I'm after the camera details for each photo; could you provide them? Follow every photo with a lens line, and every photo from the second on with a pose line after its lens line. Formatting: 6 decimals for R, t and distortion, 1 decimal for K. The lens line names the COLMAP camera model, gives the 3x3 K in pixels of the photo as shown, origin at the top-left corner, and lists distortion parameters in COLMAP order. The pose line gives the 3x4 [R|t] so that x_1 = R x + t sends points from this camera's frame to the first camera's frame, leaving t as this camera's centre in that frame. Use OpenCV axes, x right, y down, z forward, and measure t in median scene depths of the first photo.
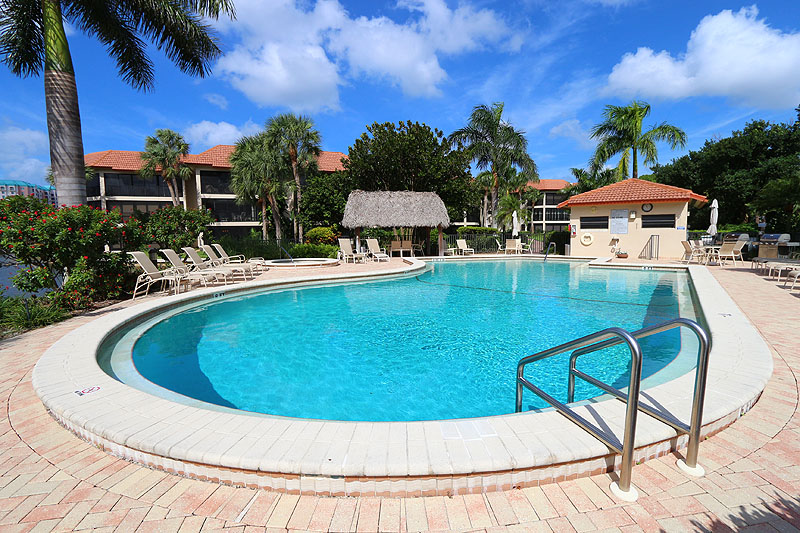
lens RADIAL K [[360.9, 0, 398.9], [0, 360.9, 266.2], [0, 0, 1]] dist [-0.000448, 0.000005]
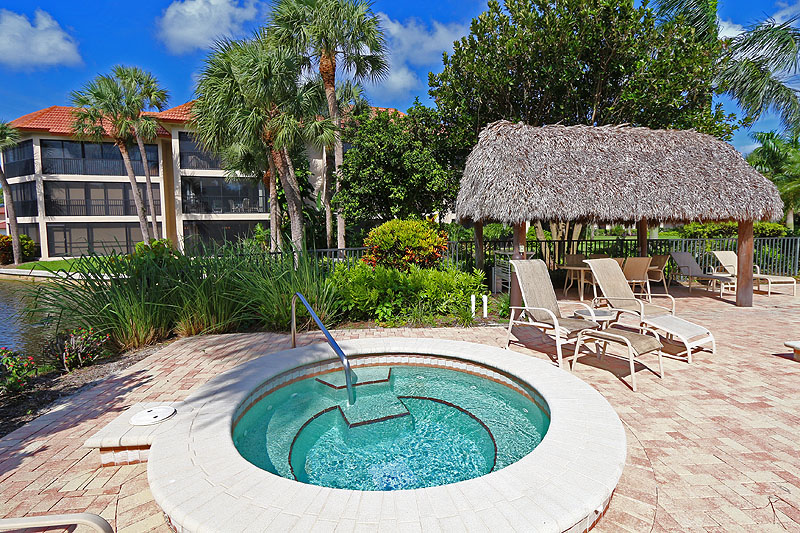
lens RADIAL K [[392.5, 0, 402.1], [0, 392.5, 266.0], [0, 0, 1]] dist [-0.000398, -0.000321]
pose [[0.997203, 0.010413, -0.074010, -0.114862], [-0.010397, 0.999946, 0.000595, -0.037132], [0.074013, 0.000176, 0.997257, 0.366462]]
